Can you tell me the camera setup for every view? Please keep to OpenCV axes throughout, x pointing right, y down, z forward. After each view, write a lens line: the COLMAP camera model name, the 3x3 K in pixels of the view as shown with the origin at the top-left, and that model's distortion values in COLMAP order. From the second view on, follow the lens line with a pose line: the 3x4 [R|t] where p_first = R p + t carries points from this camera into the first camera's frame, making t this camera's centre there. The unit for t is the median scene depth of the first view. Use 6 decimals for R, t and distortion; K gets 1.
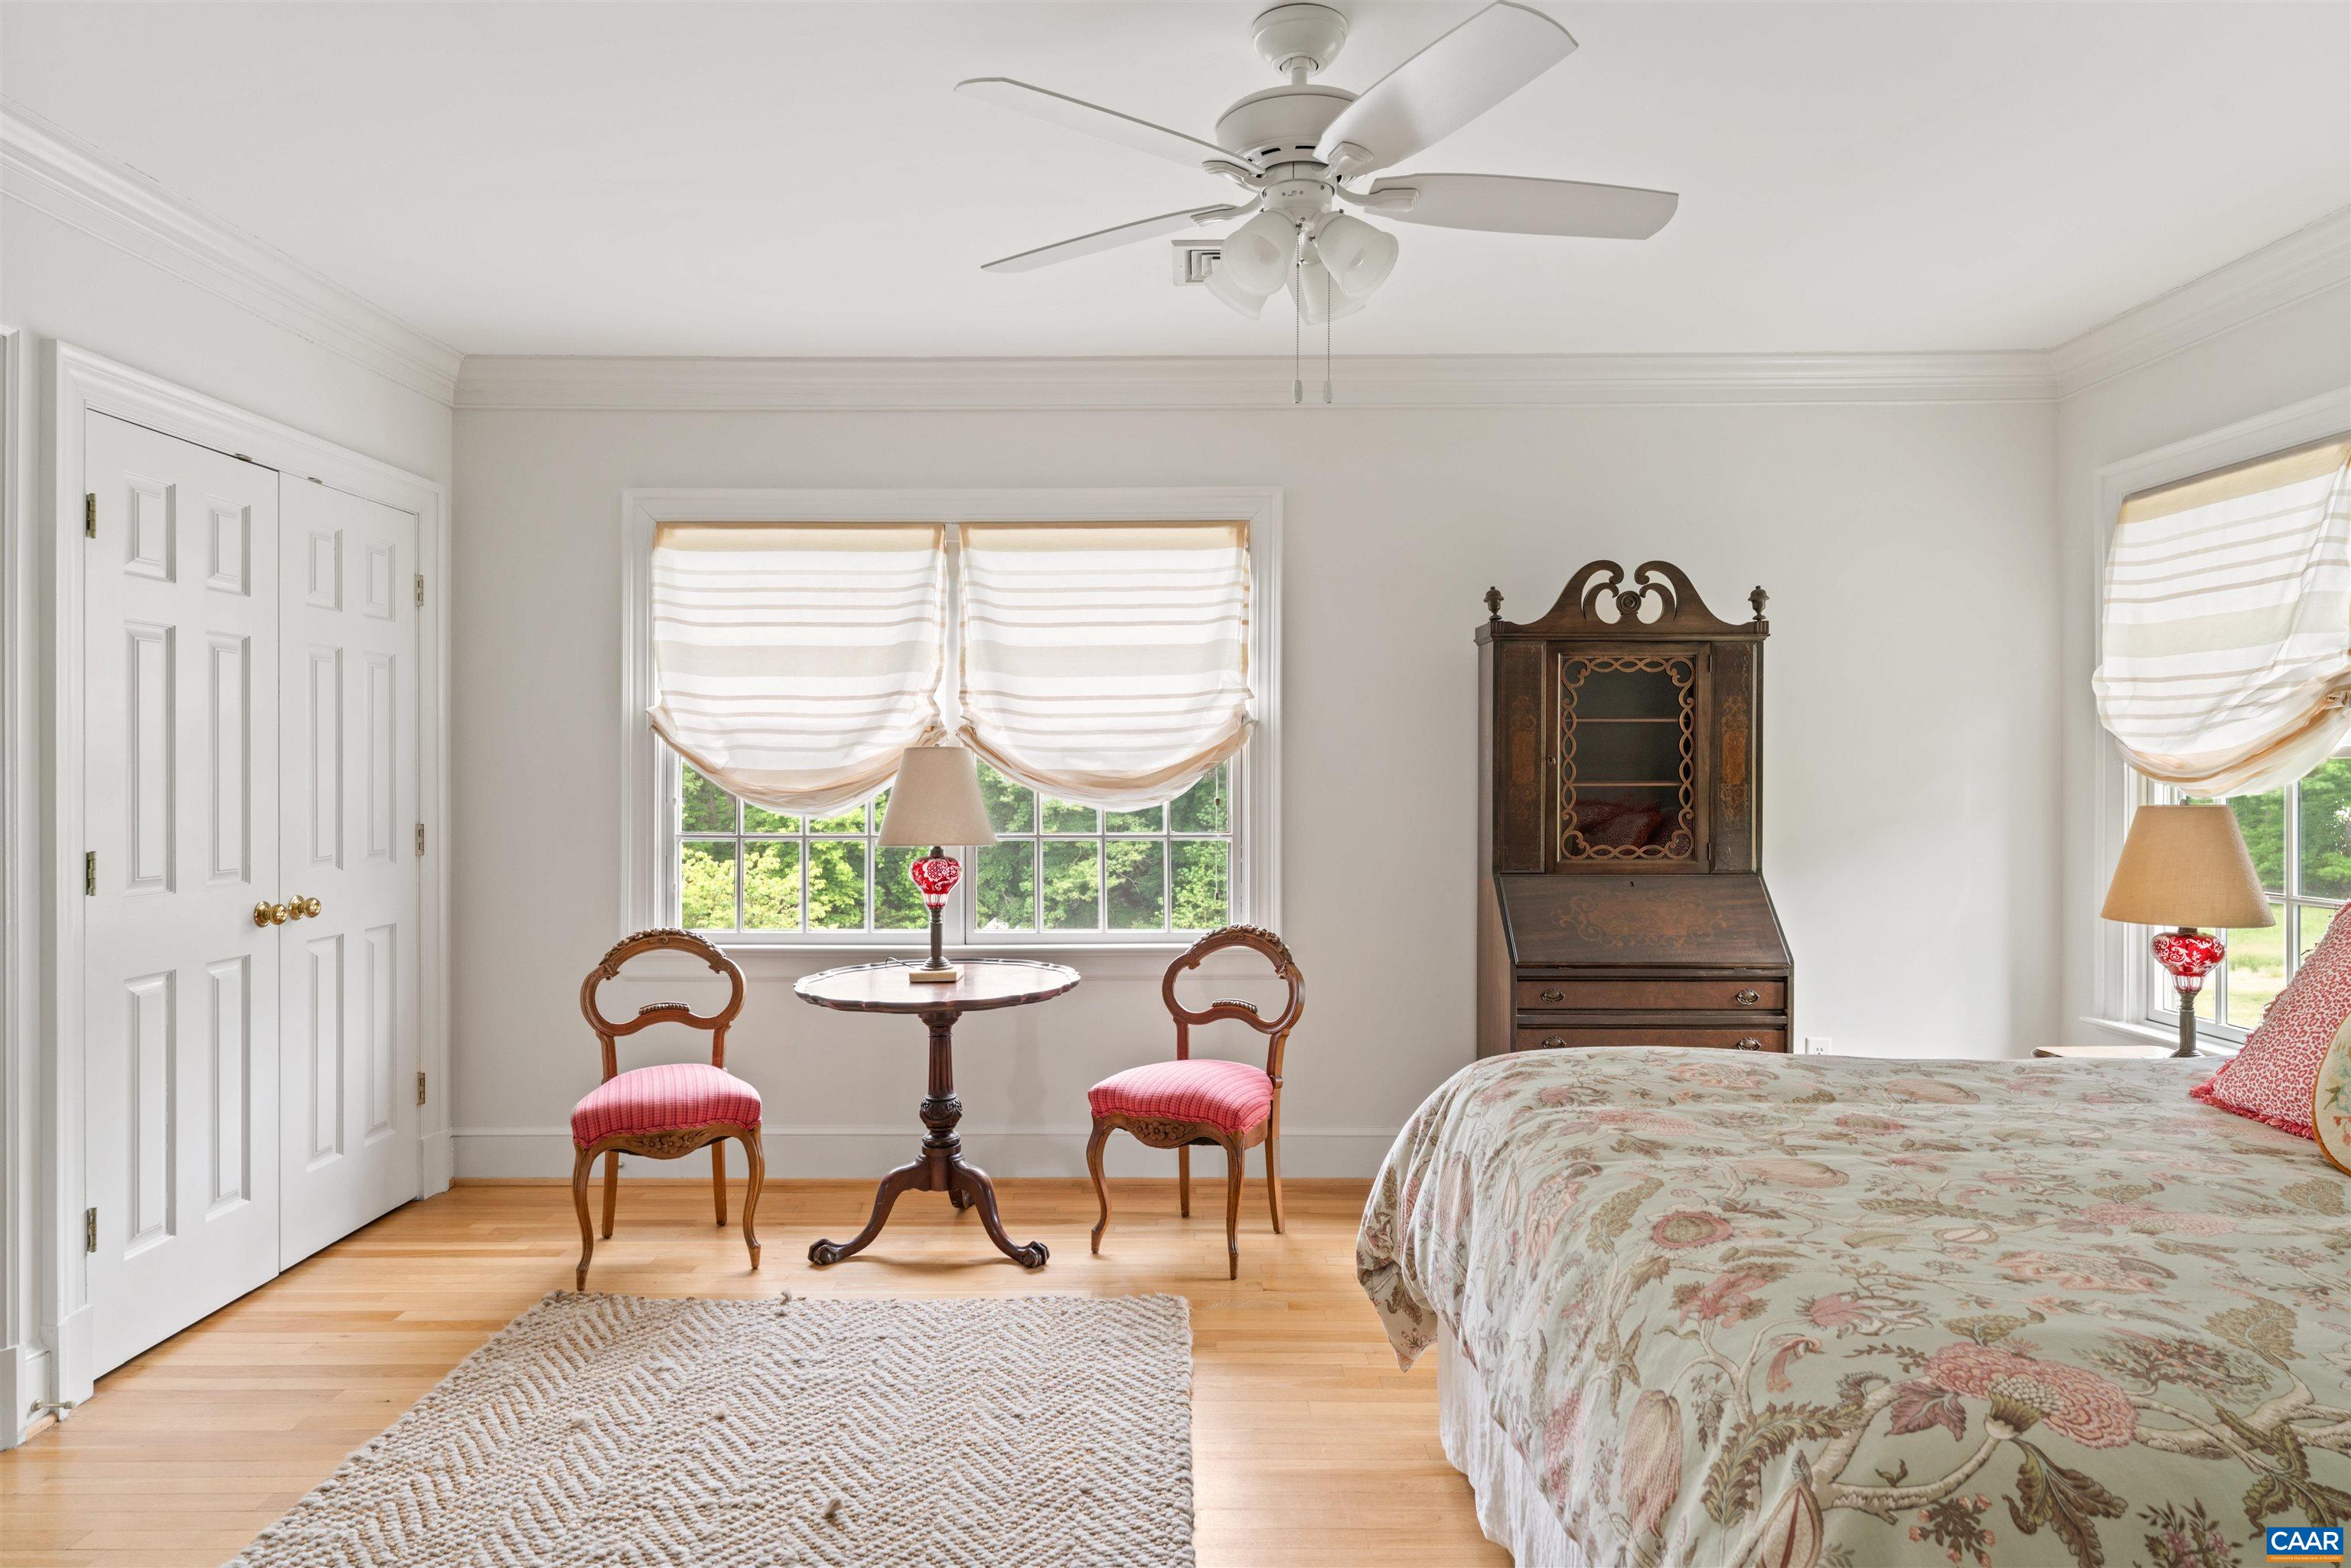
lens RADIAL K [[1367.0, 0, 1170.9], [0, 1367.0, 775.4], [0, 0, 1]] dist [-0.005037, -0.001138]
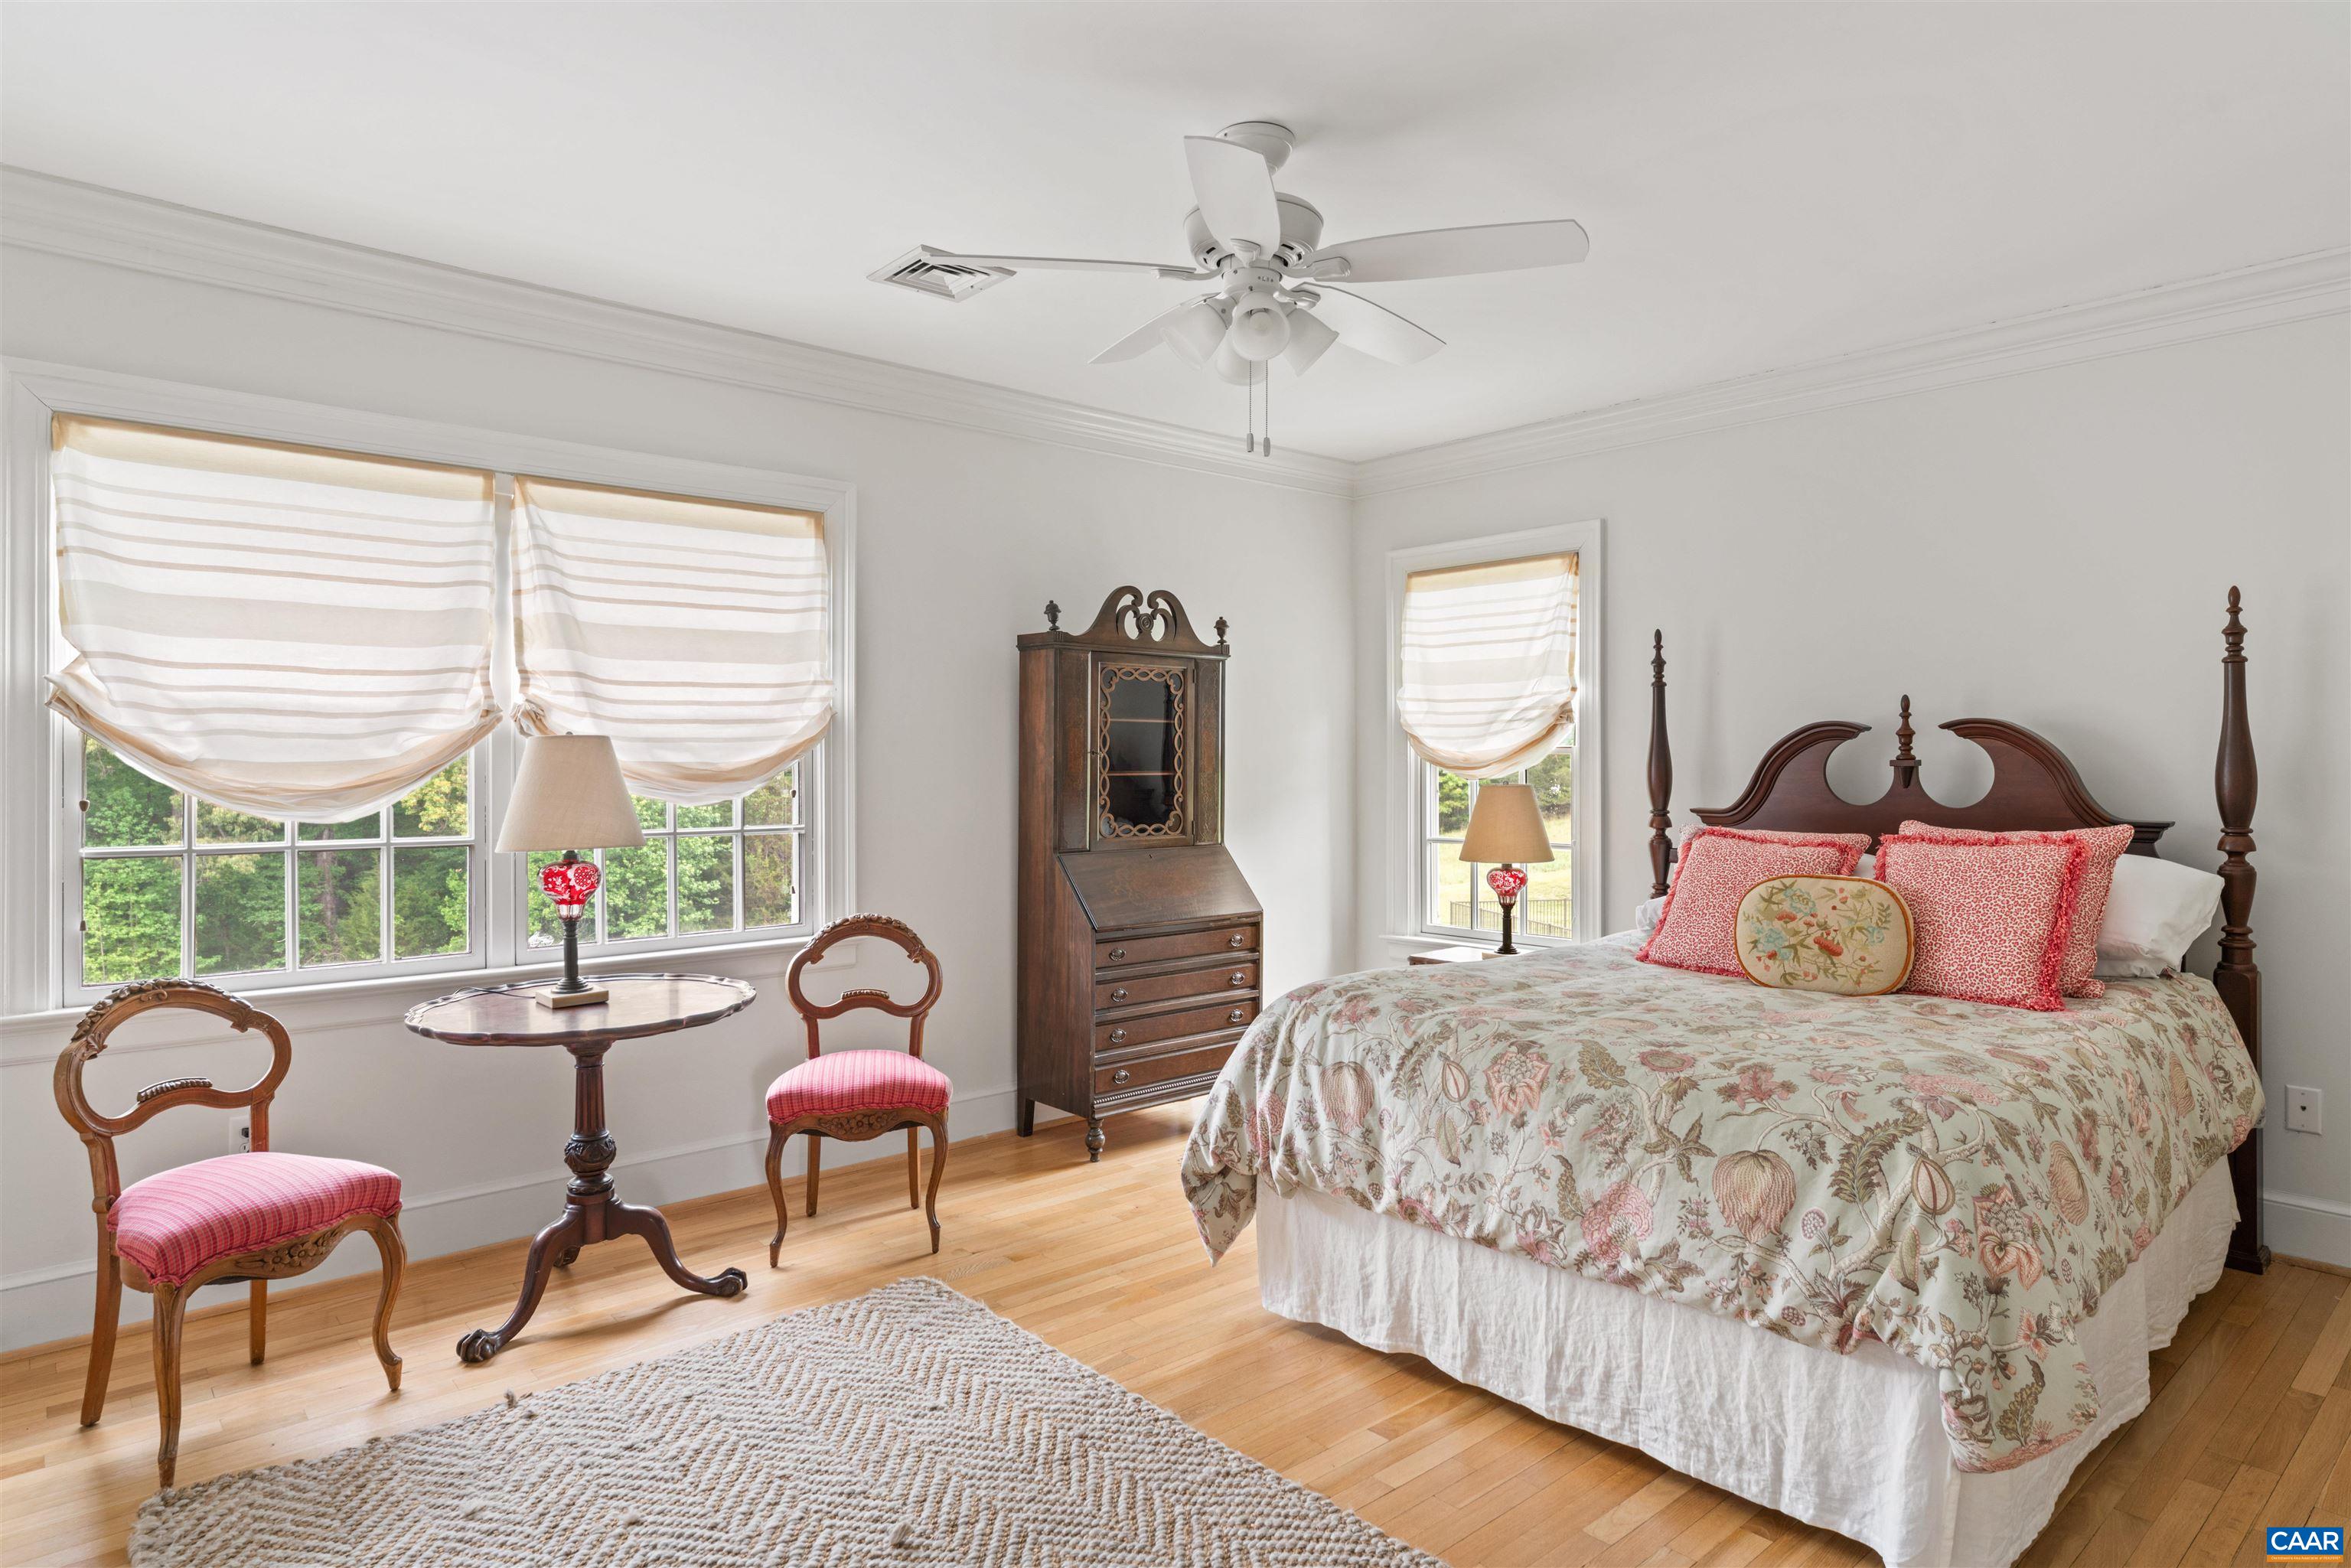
lens RADIAL K [[1367.0, 0, 1120.8], [0, 1367.0, 768.5], [0, 0, 1]] dist [-0.005037, -0.001138]
pose [[0.742616, -0.003259, 0.669709, -0.492545], [0.003446, 0.999994, 0.001045, 0.000559], [-0.669708, 0.001532, 0.742623, 0.121212]]
